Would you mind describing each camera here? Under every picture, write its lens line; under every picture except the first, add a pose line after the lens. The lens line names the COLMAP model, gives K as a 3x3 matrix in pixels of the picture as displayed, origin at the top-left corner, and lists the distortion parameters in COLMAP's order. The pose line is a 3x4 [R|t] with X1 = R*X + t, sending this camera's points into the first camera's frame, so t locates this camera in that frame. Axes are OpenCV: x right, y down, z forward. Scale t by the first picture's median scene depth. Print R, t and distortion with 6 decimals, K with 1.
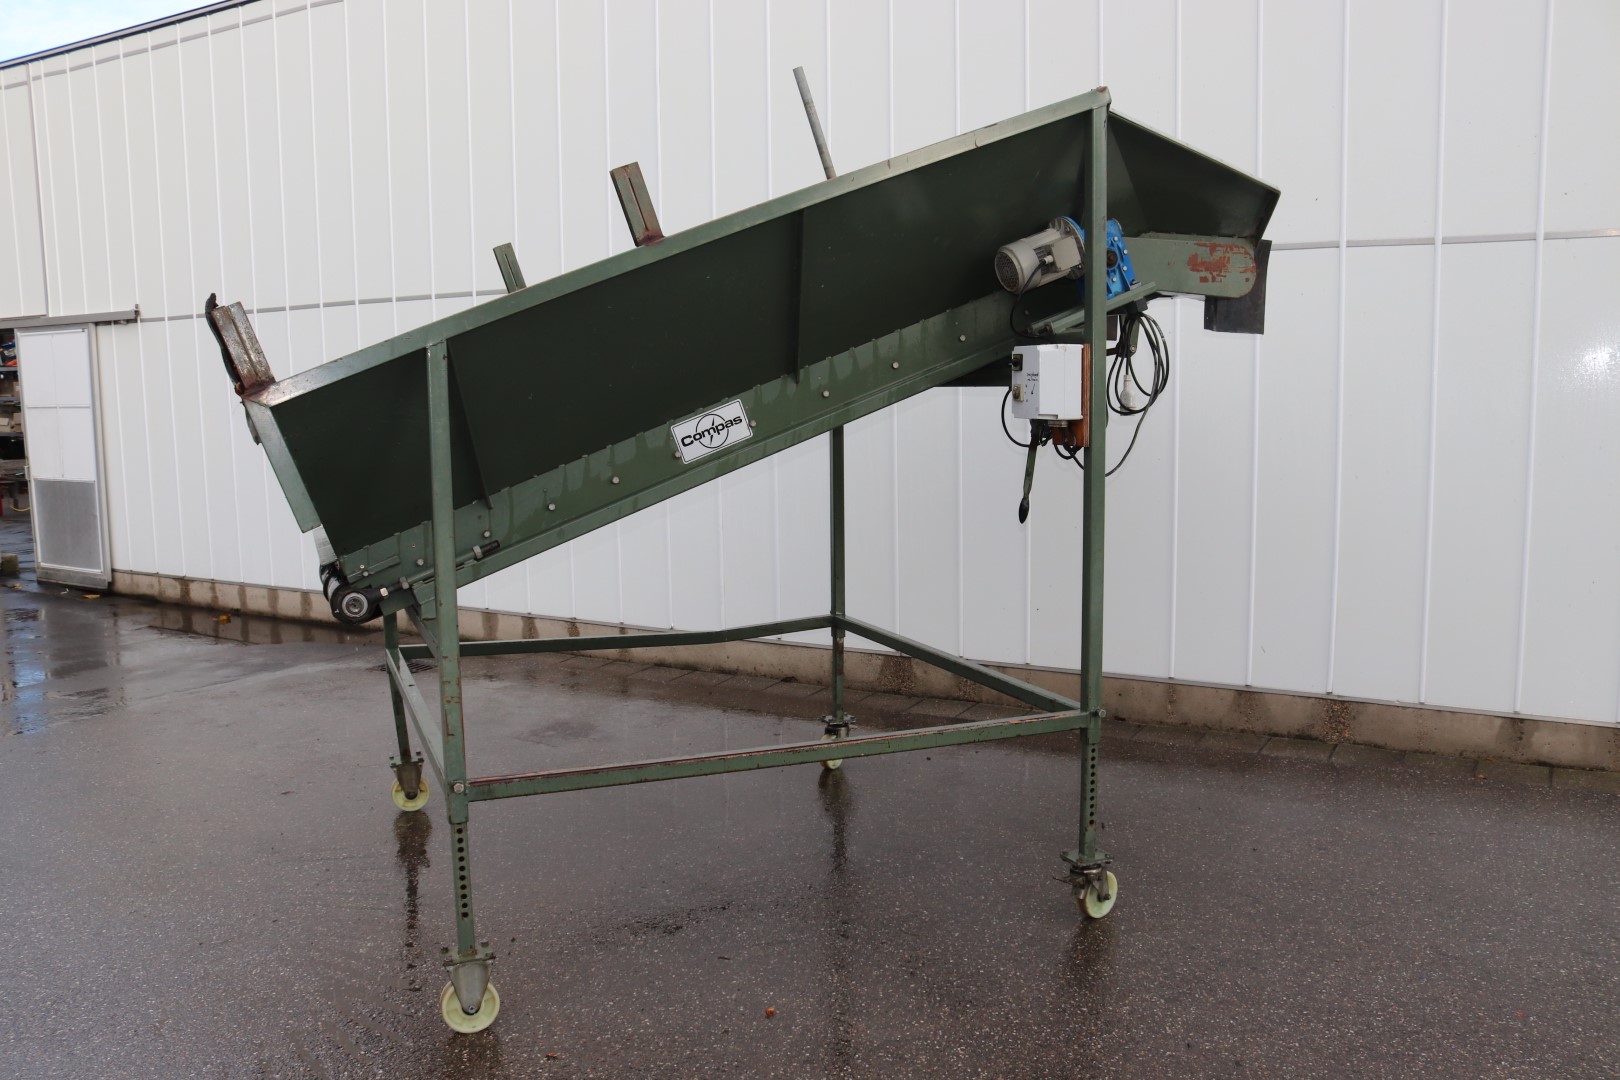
lens RADIAL K [[1319.0, 0, 799.3], [0, 1319.0, 545.7], [0, 0, 1]] dist [-0.116440, 0.067626]
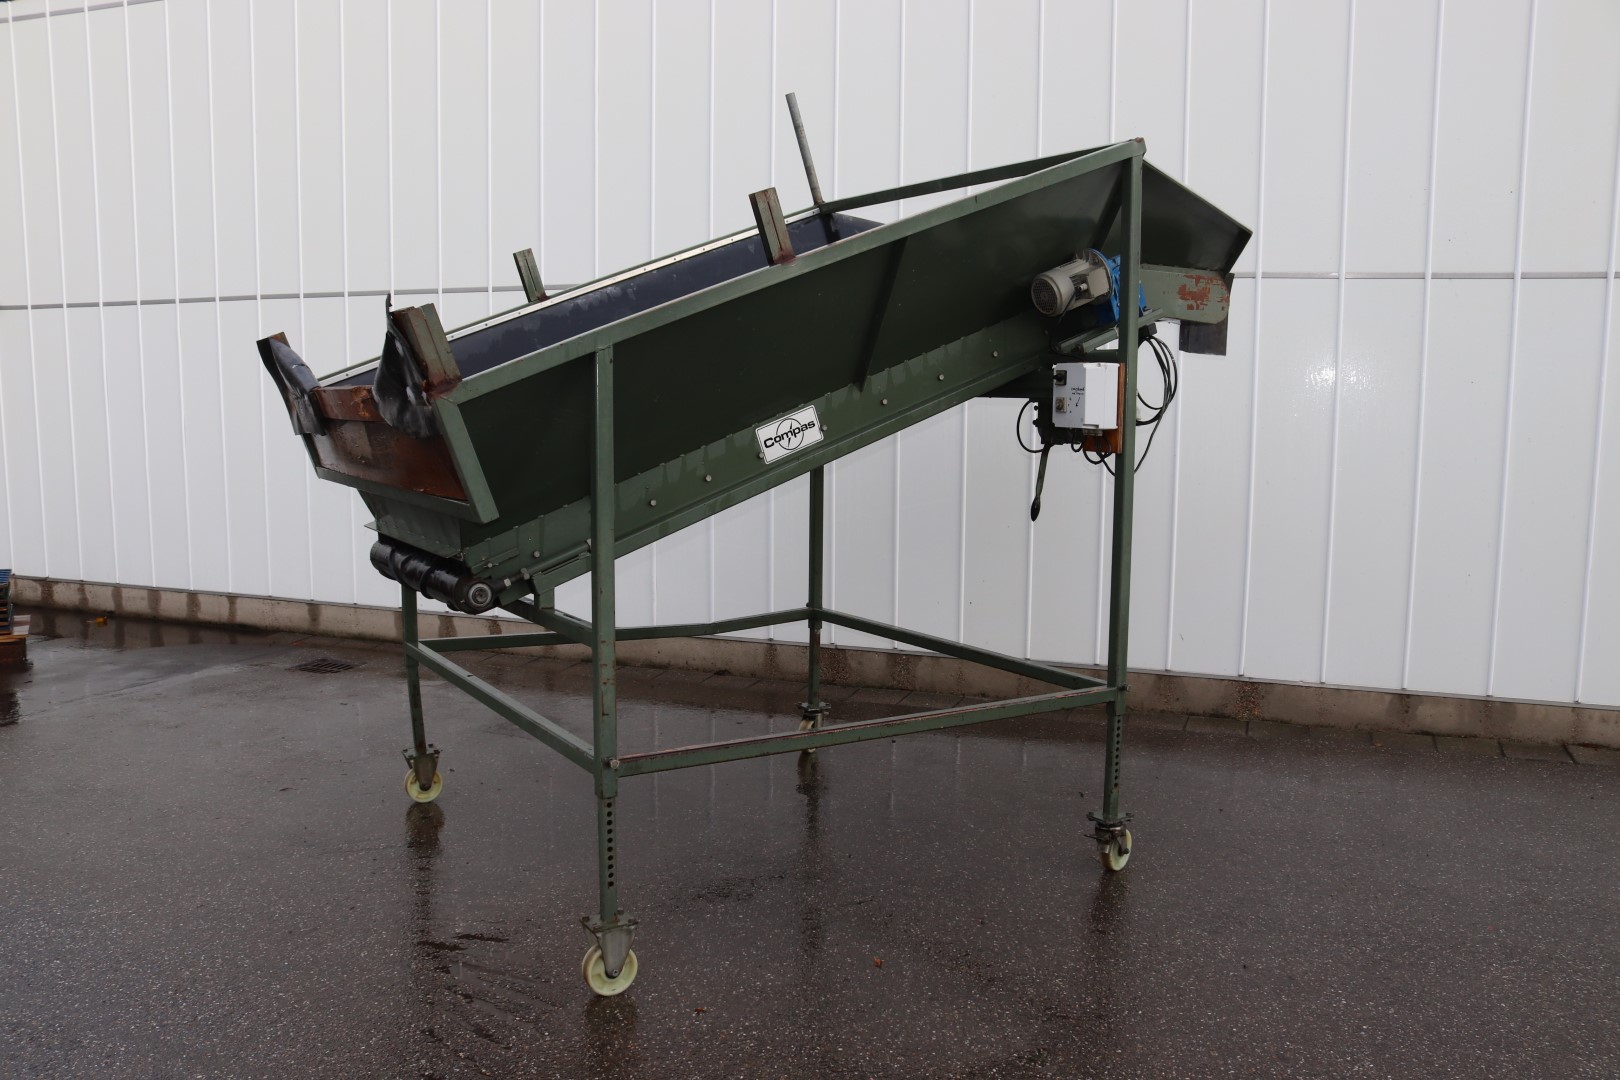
lens RADIAL K [[1319.0, 0, 799.3], [0, 1319.0, 547.2], [0, 0, 1]] dist [-0.116440, 0.067626]
pose [[0.985802, 0.001064, 0.167906, -0.233100], [-0.000715, 0.999997, -0.002135, 0.008191], [-0.167908, 0.001984, 0.985801, -0.068753]]
